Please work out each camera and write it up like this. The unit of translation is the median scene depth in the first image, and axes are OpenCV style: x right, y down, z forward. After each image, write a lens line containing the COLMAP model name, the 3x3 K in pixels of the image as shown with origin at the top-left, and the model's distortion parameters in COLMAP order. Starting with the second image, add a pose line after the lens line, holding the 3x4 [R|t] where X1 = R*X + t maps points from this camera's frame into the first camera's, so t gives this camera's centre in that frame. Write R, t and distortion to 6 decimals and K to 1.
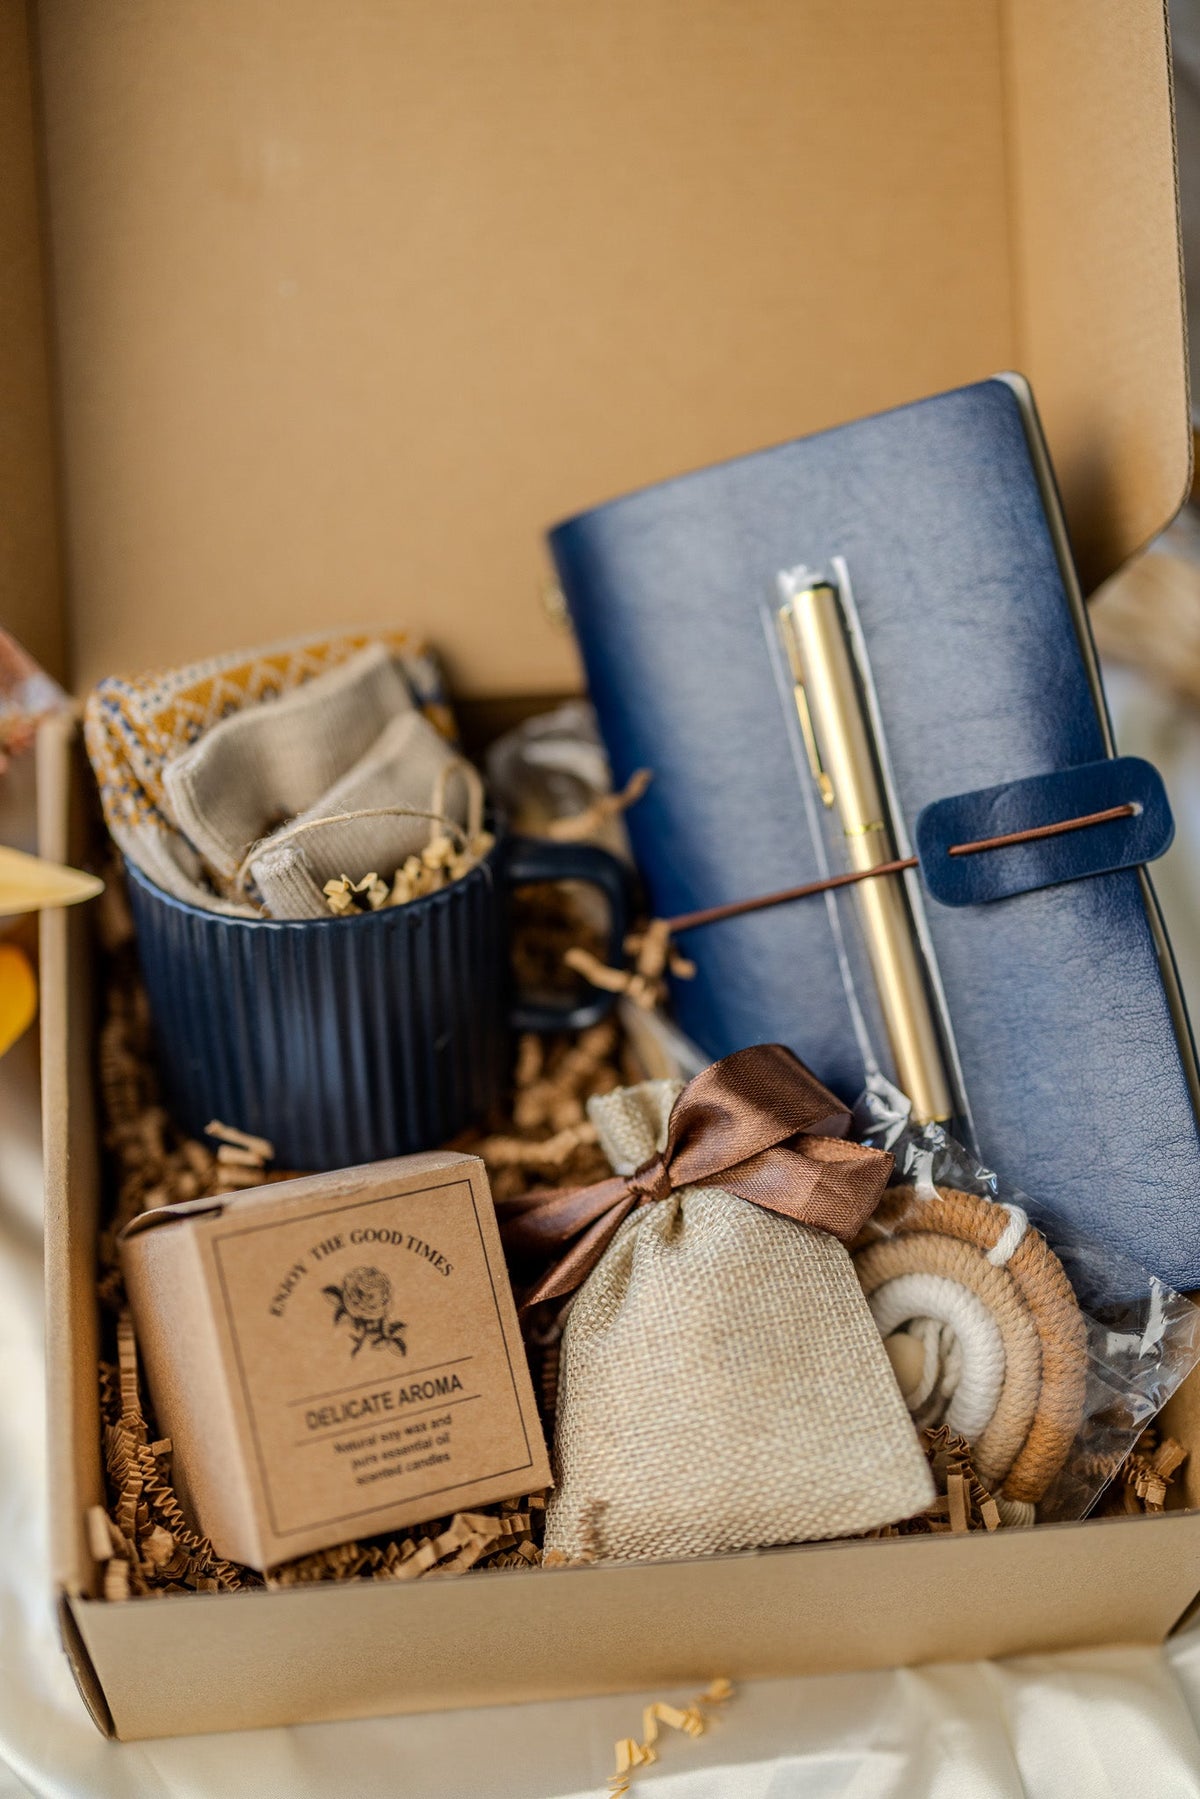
lens RADIAL K [[2878.1, 0, 600.0], [0, 2878.1, 899.5], [0, 0, 1]] dist [0.059499, -0.056443]
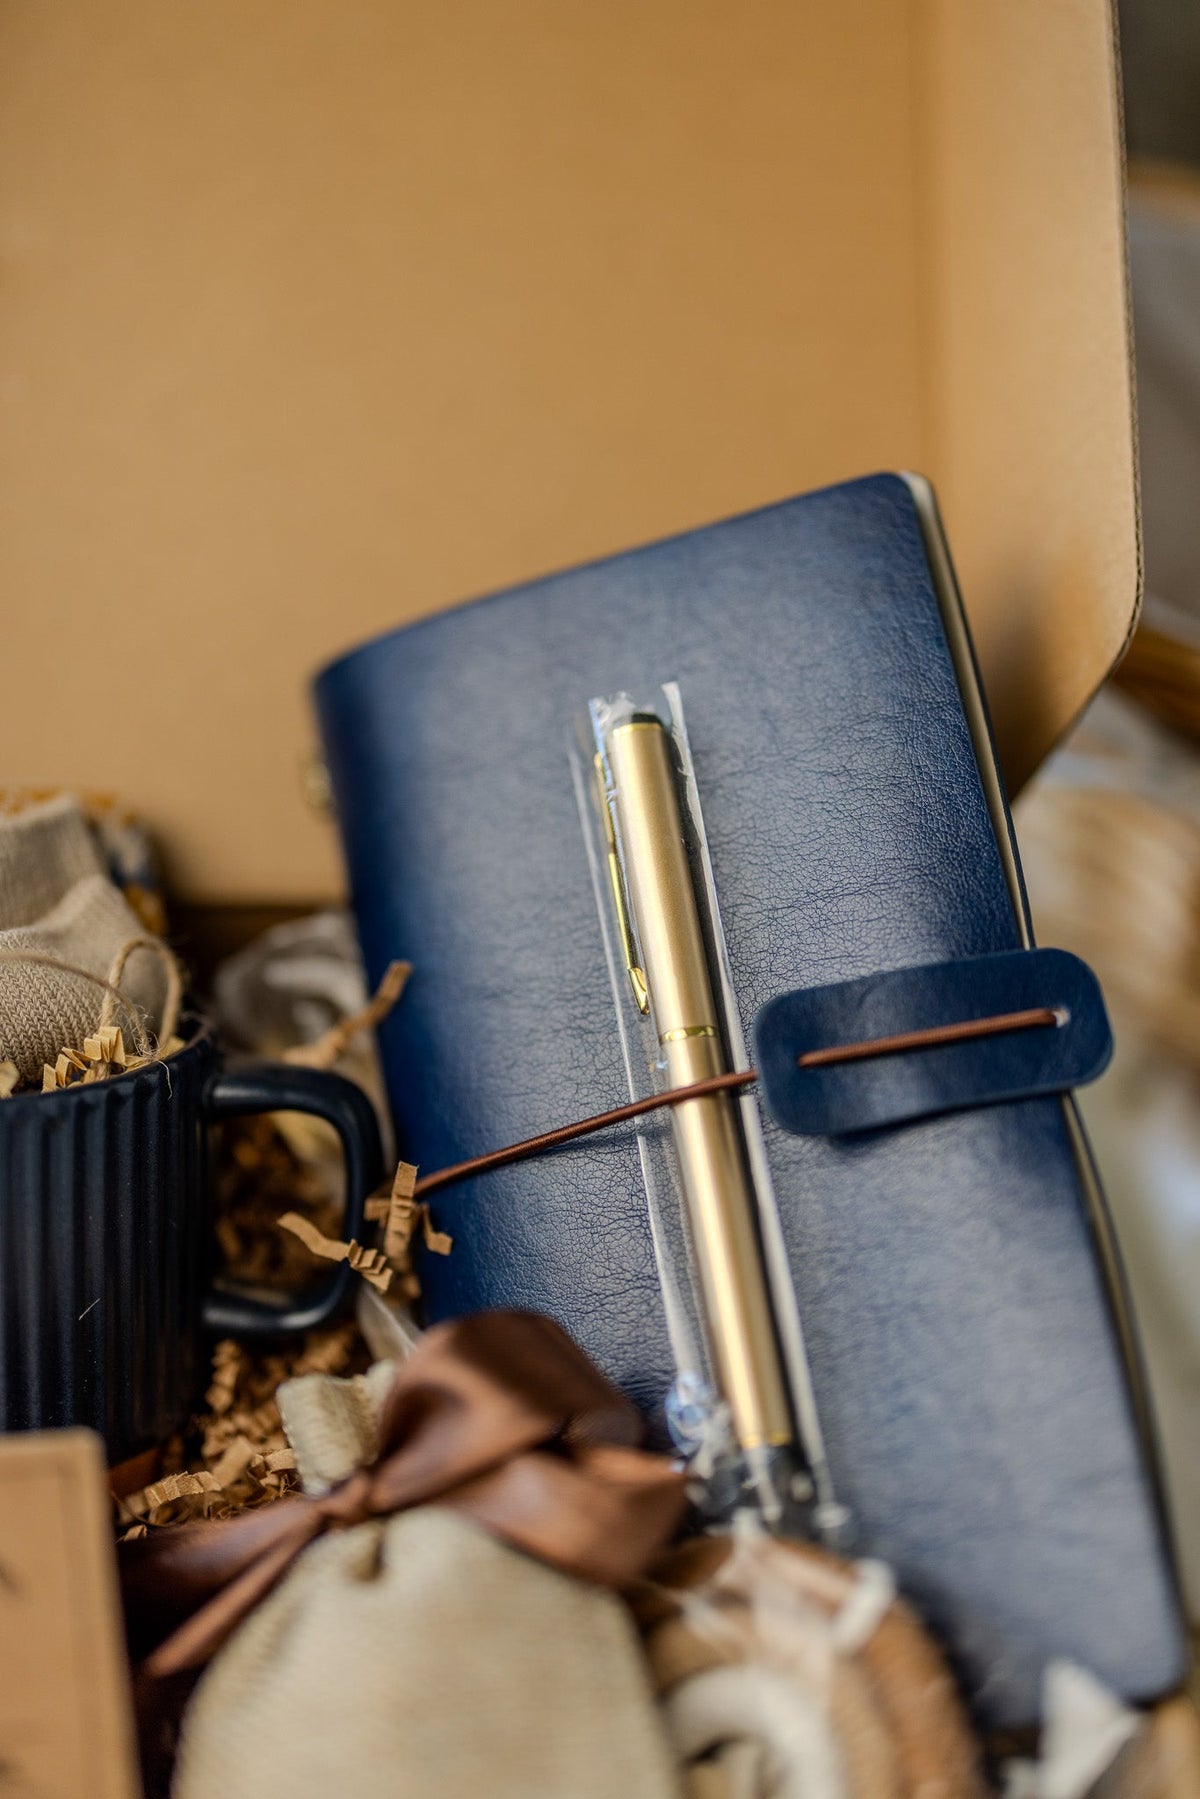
lens RADIAL K [[2878.1, 0, 600.0], [0, 2878.1, 899.5], [0, 0, 1]] dist [0.059499, -0.056443]
pose [[0.998436, 0.052036, -0.020430, 0.083005], [-0.055606, 0.962059, -0.267113, 0.137810], [0.005755, 0.267832, 0.963448, 0.292940]]
